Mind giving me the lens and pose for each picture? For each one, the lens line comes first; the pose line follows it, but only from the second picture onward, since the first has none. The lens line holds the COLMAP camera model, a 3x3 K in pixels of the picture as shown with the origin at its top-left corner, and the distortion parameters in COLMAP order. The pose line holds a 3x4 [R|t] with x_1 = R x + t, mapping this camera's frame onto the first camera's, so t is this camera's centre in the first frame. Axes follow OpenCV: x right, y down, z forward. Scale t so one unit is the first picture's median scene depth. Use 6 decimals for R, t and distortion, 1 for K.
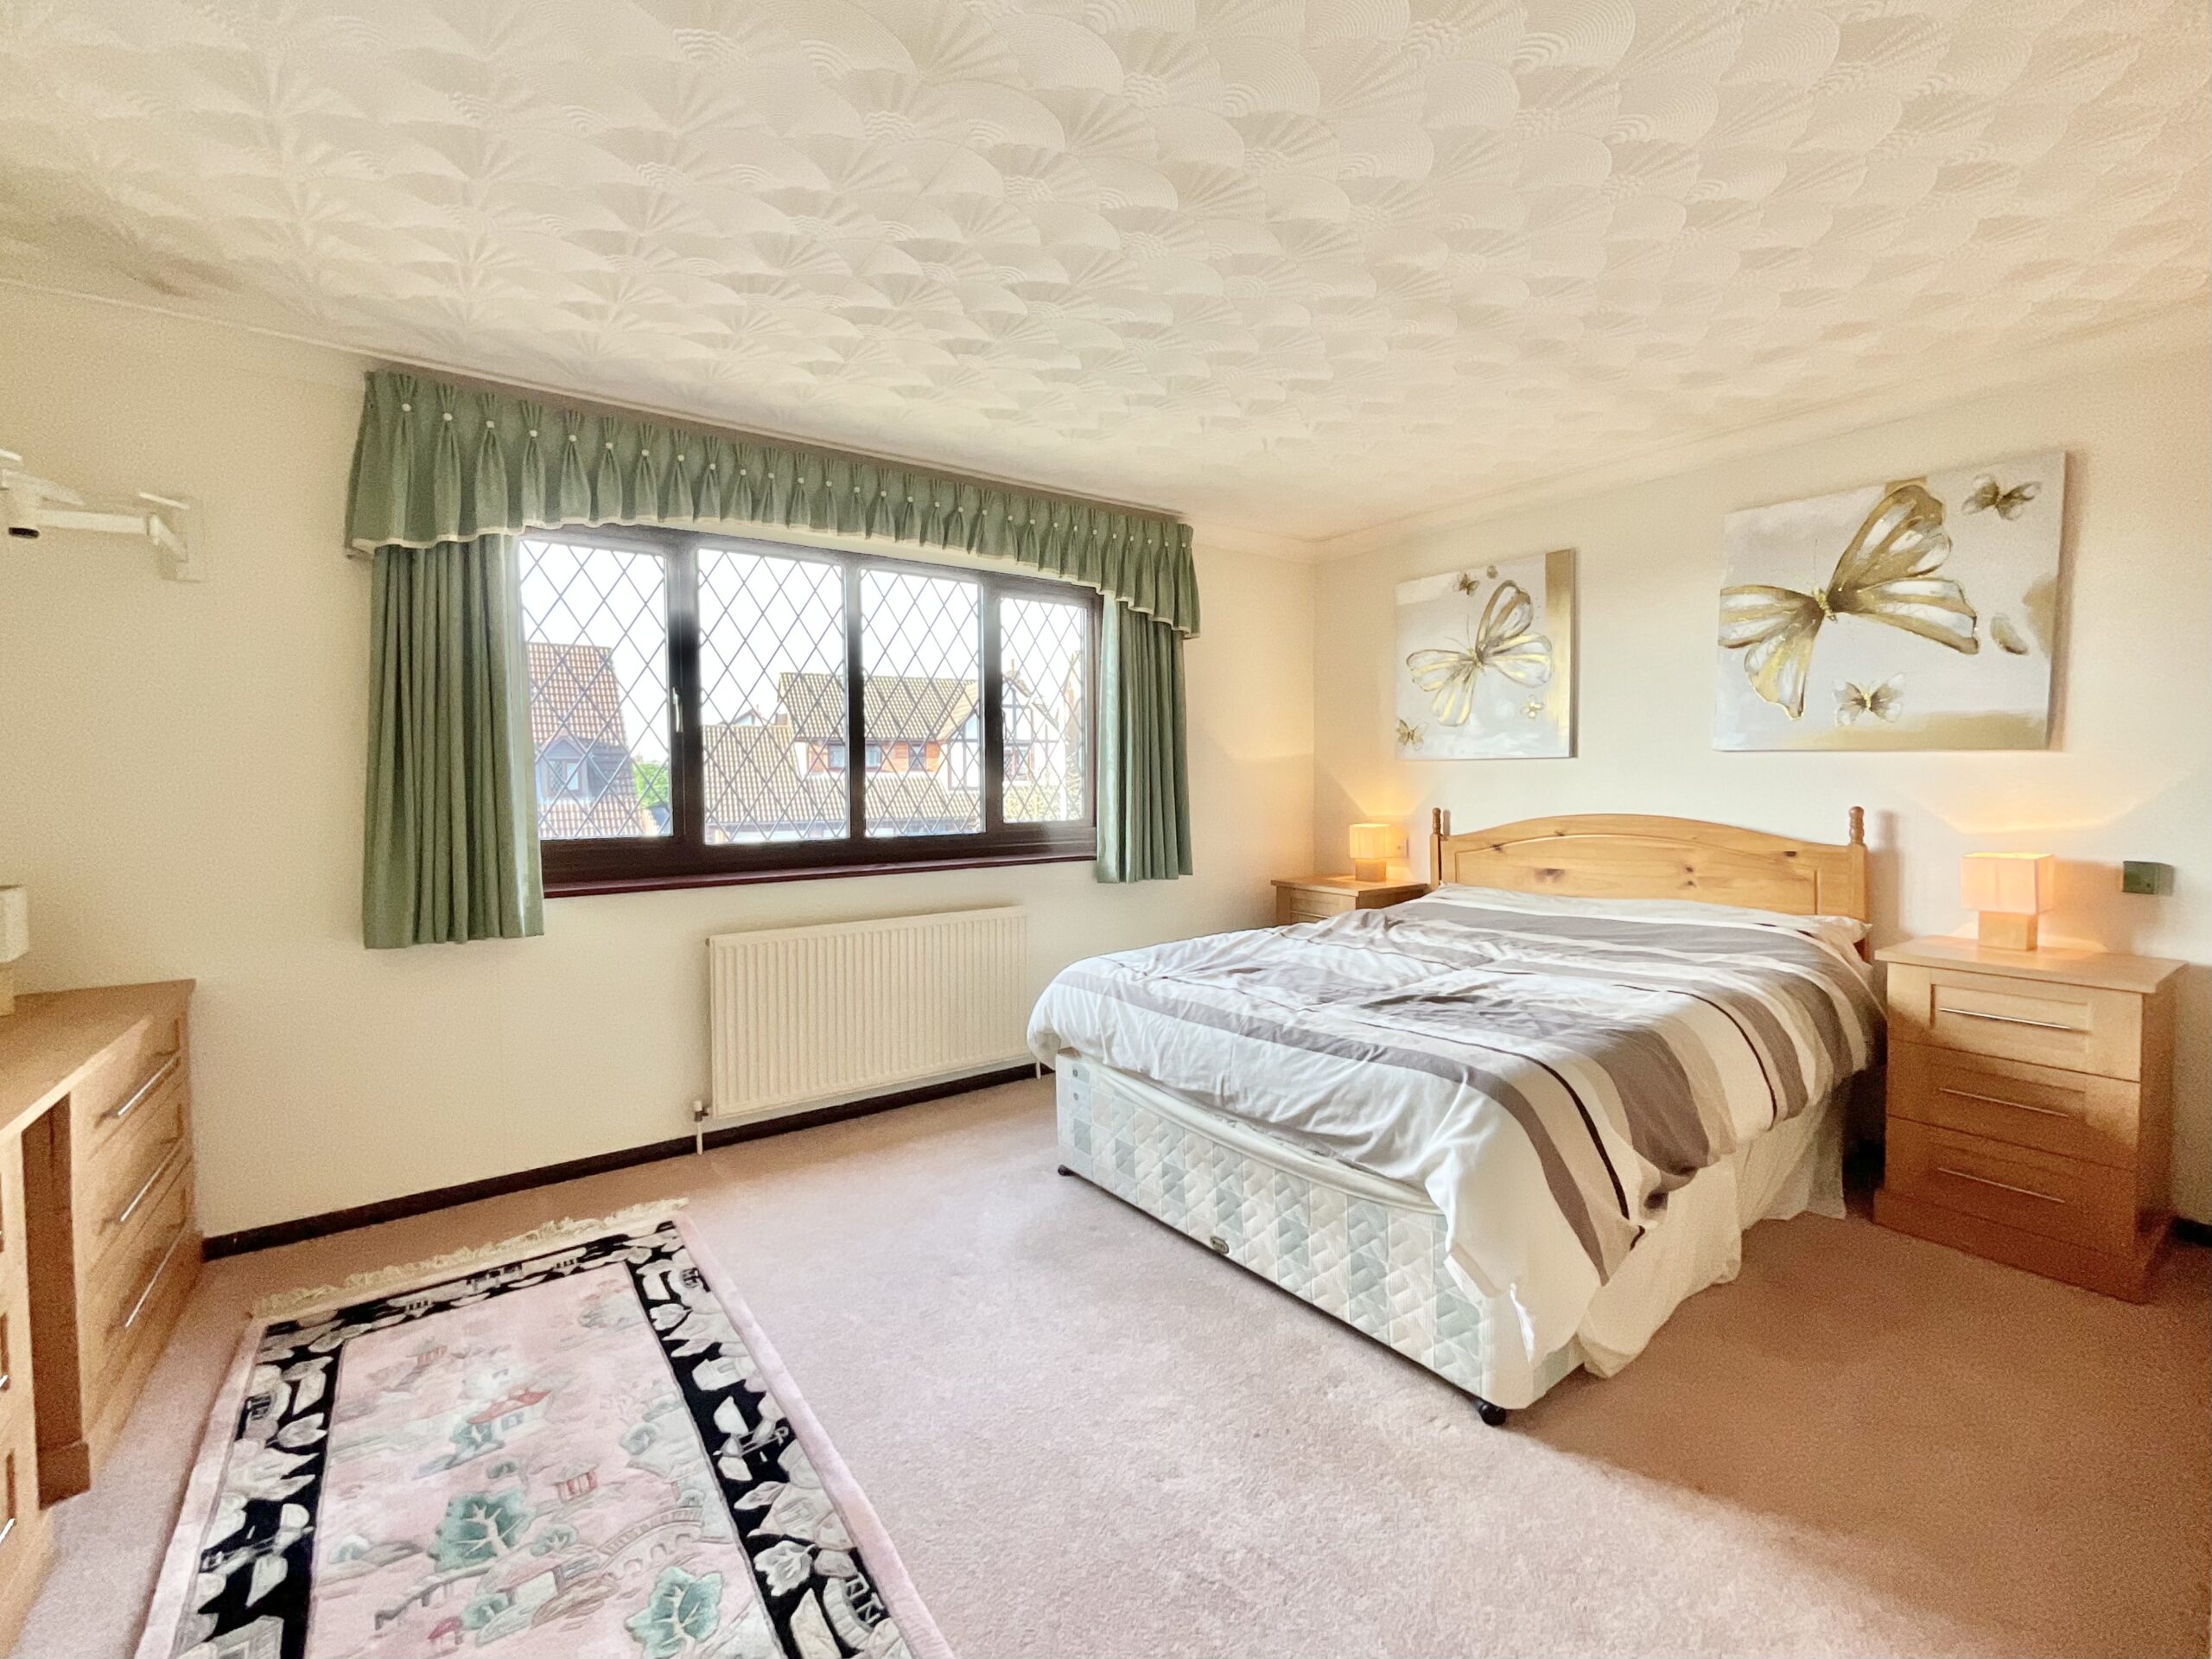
lens RADIAL K [[905.6, 0, 1097.1], [0, 905.6, 818.4], [0, 0, 1]] dist [-0.001539, 0.000437]
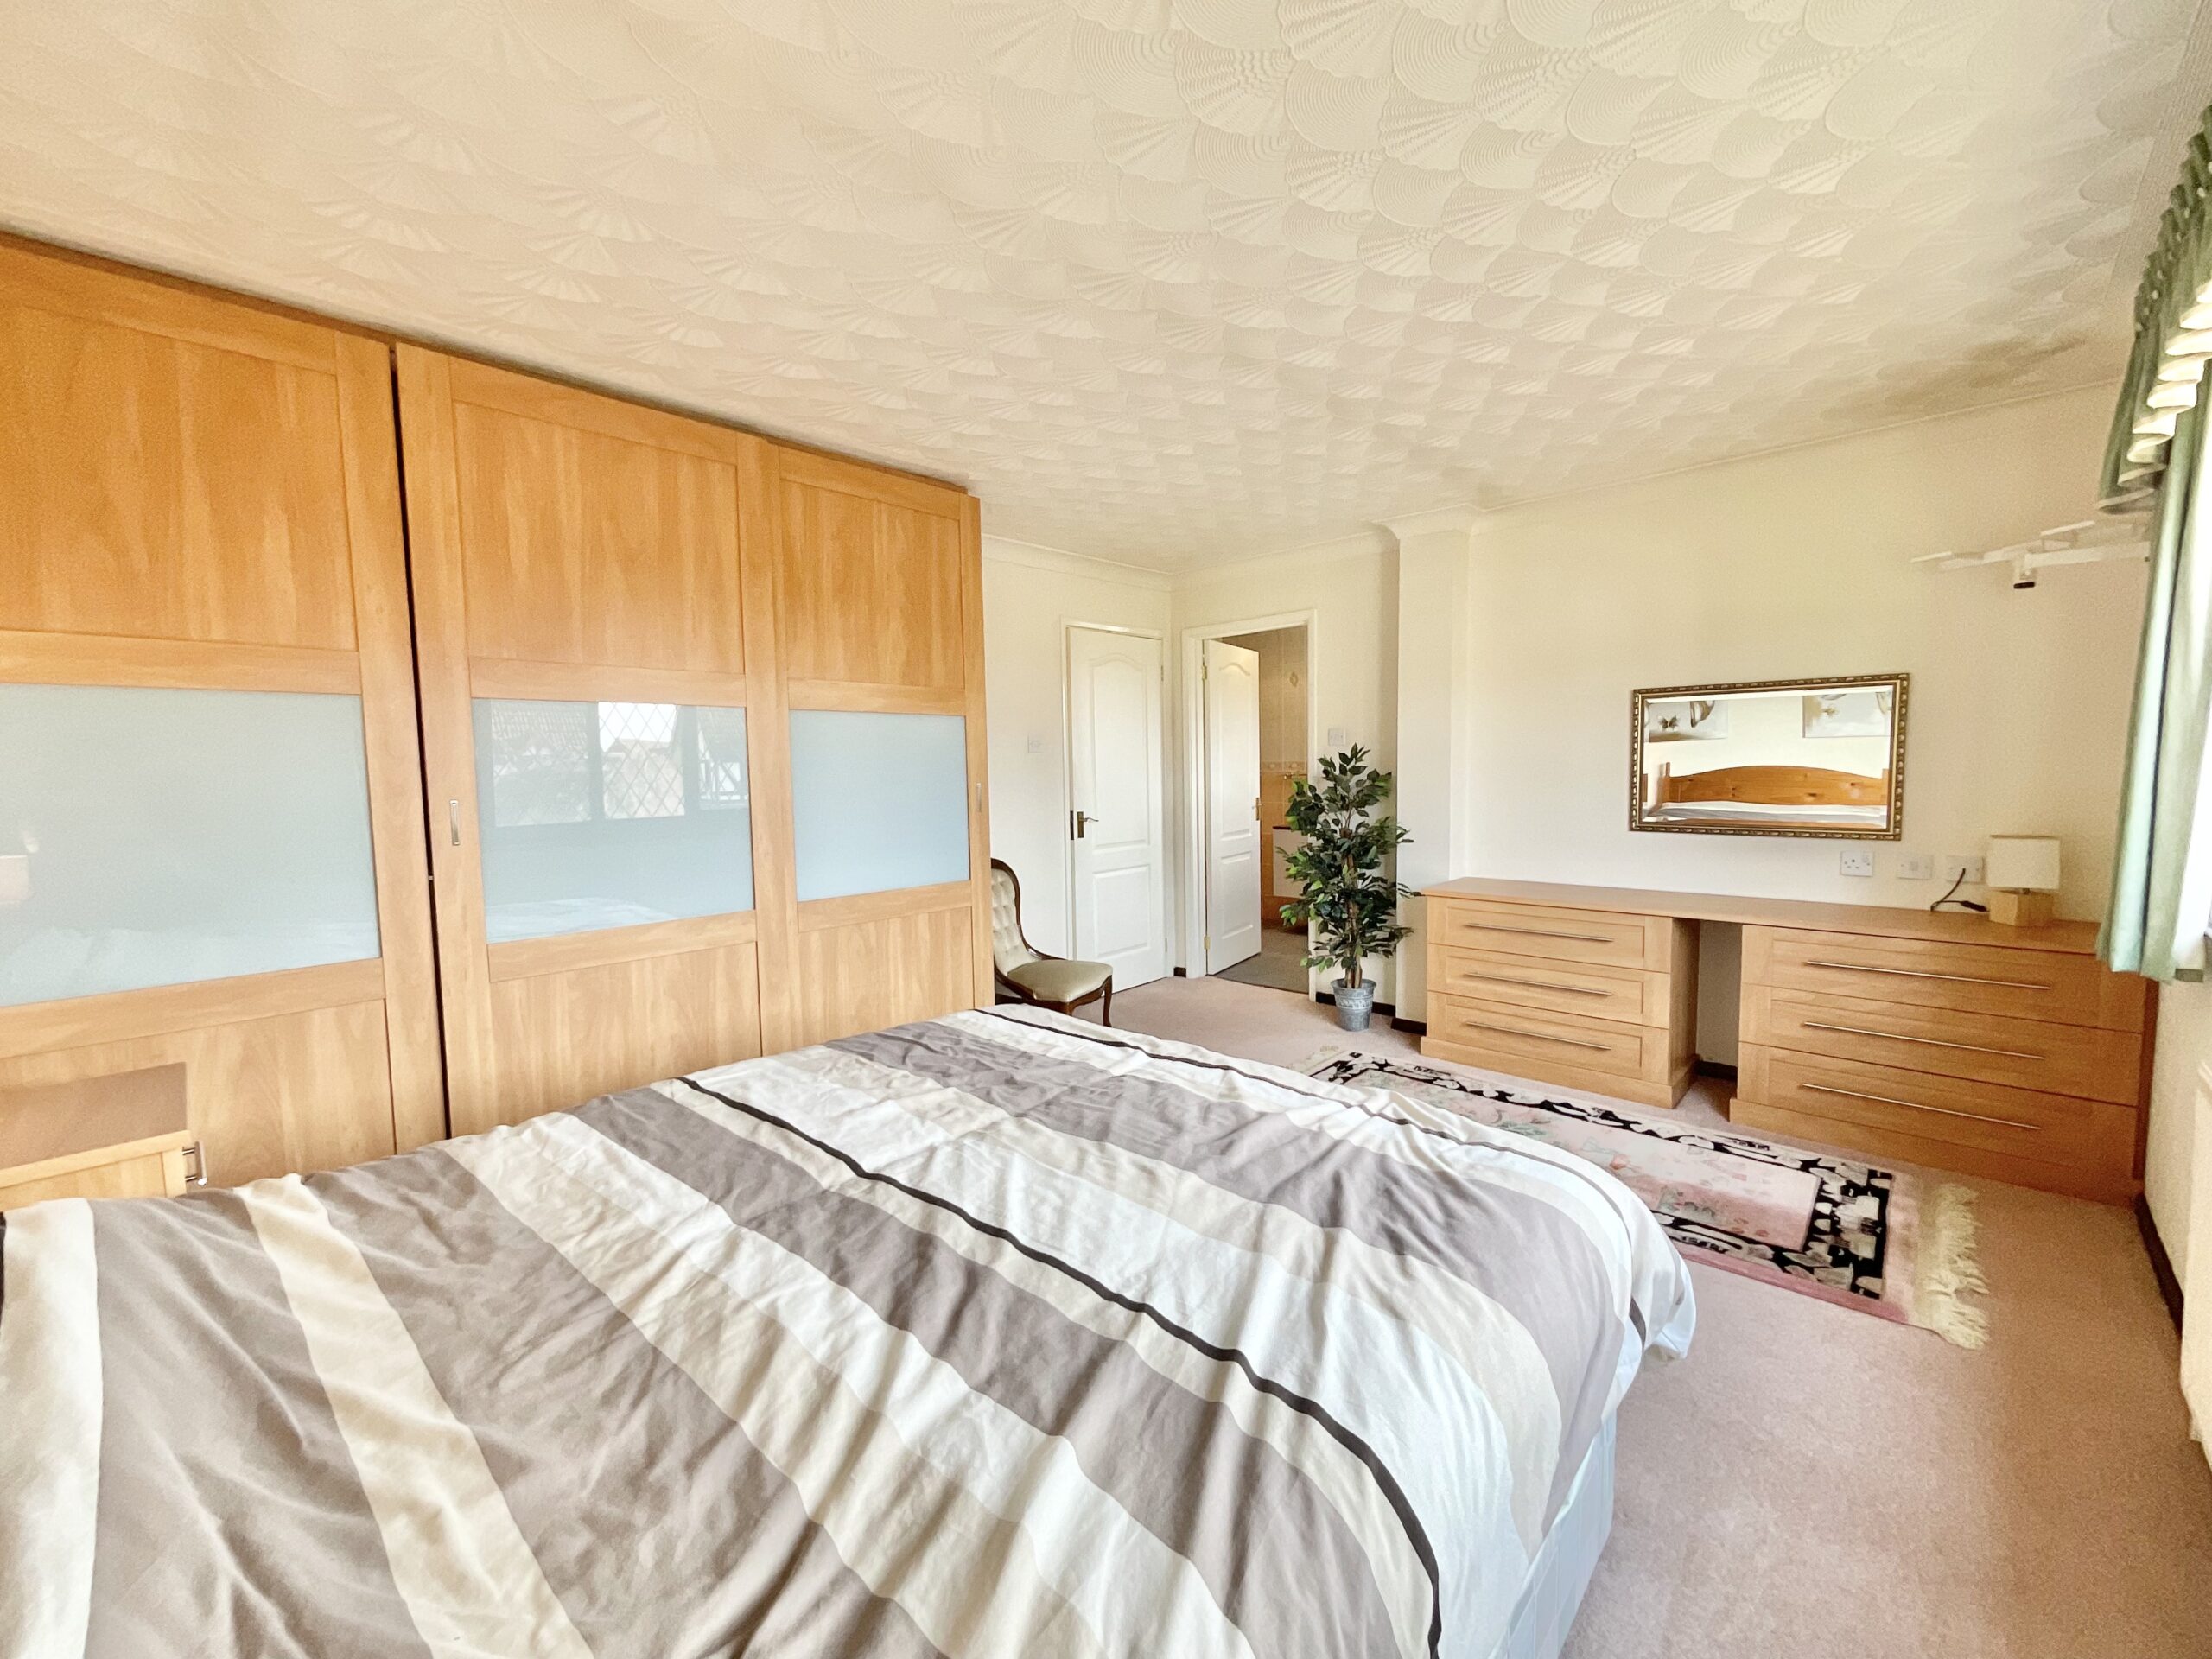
lens RADIAL K [[905.6, 0, 1103.5], [0, 905.6, 832.5], [0, 0, 1]] dist [-0.001539, 0.000437]
pose [[-0.983349, 0.035016, -0.178320, 0.439517], [0.015609, 0.993909, 0.109095, -0.101930], [0.181054, 0.104495, -0.977906, 1.990557]]
